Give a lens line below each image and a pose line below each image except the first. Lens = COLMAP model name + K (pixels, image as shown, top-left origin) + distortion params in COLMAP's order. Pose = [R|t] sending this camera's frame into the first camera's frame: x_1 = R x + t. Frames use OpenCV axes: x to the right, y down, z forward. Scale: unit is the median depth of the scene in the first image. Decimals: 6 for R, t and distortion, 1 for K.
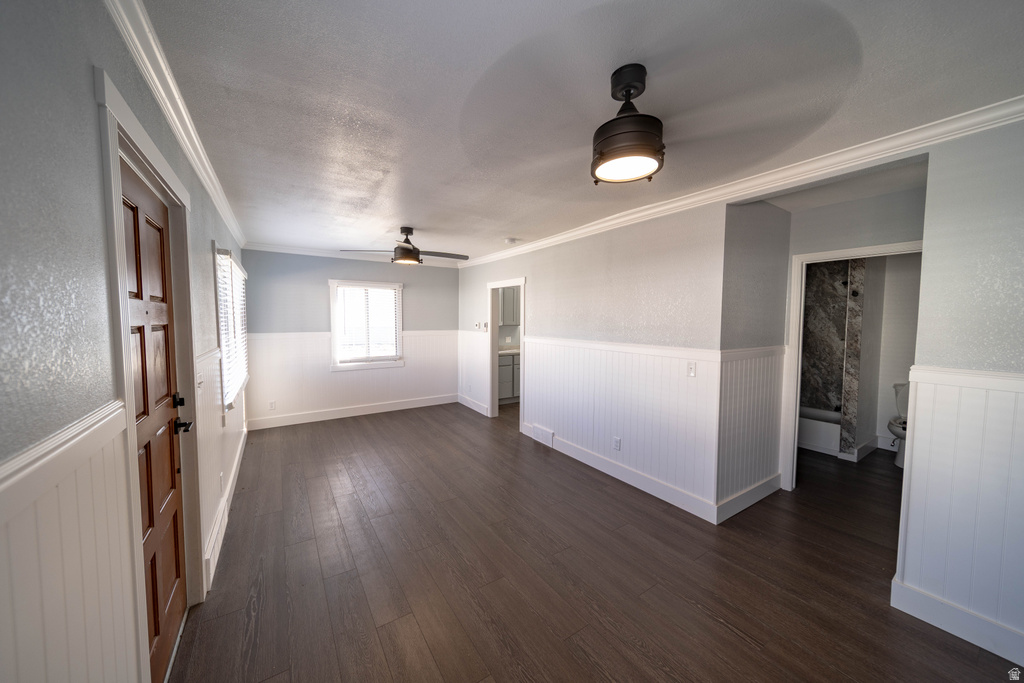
lens RADIAL K [[355.5, 0, 512.3], [0, 355.5, 339.7], [0, 0, 1]] dist [0.004910, 0.000175]
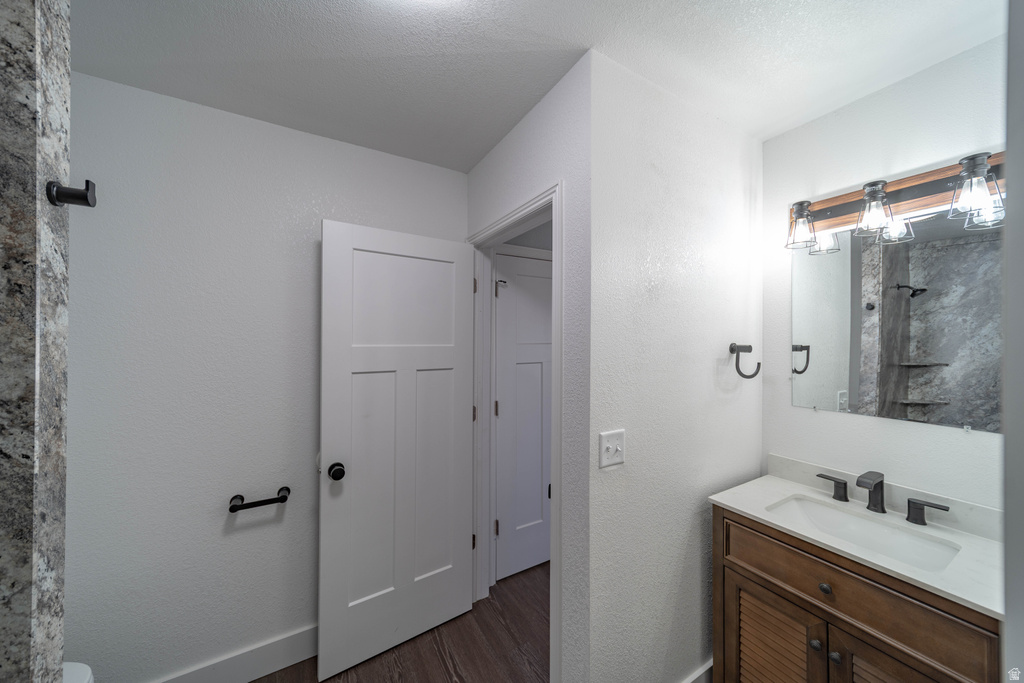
lens RADIAL K [[352.4, 0, 510.2], [0, 352.4, 338.5], [0, 0, 1]] dist [0.004689, 0.000062]
pose [[-0.997767, -0.008946, 0.066182, 0.579821], [-0.005192, 0.998379, 0.056679, -0.049459], [-0.066582, 0.056209, -0.996196, 0.984061]]
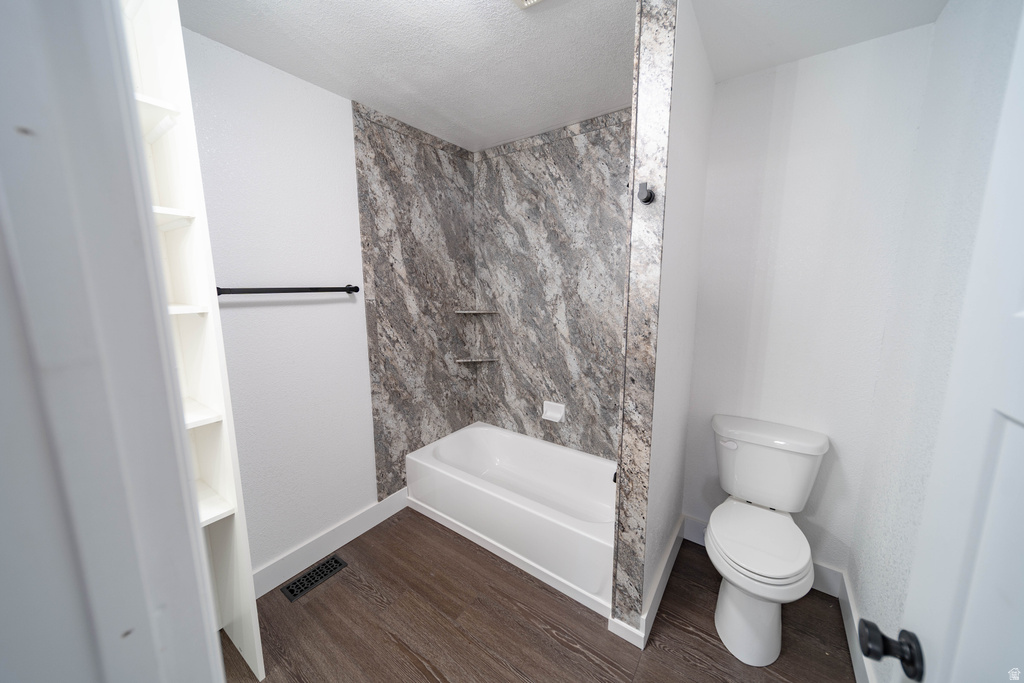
lens RADIAL K [[355.5, 0, 512.3], [0, 355.5, 339.7], [0, 0, 1]] dist [0.004910, 0.000175]
pose [[0.936928, -0.060309, 0.344280, 0.601617], [0.026008, 0.994300, 0.103397, -0.027578], [-0.348554, -0.087921, 0.933156, 0.602910]]
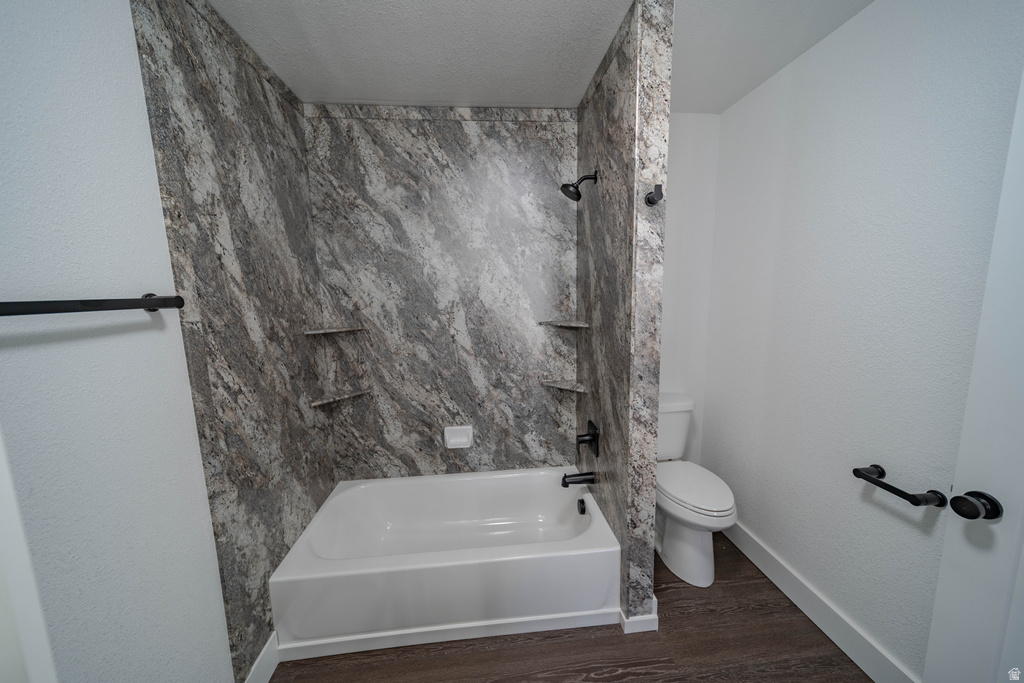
lens RADIAL K [[355.5, 0, 512.3], [0, 355.5, 339.7], [0, 0, 1]] dist [0.004910, 0.000175]
pose [[0.473005, -0.138832, 0.870053, 0.483945], [0.075460, 0.990262, 0.116990, -0.036088], [-0.877822, 0.010317, 0.478875, 0.794185]]
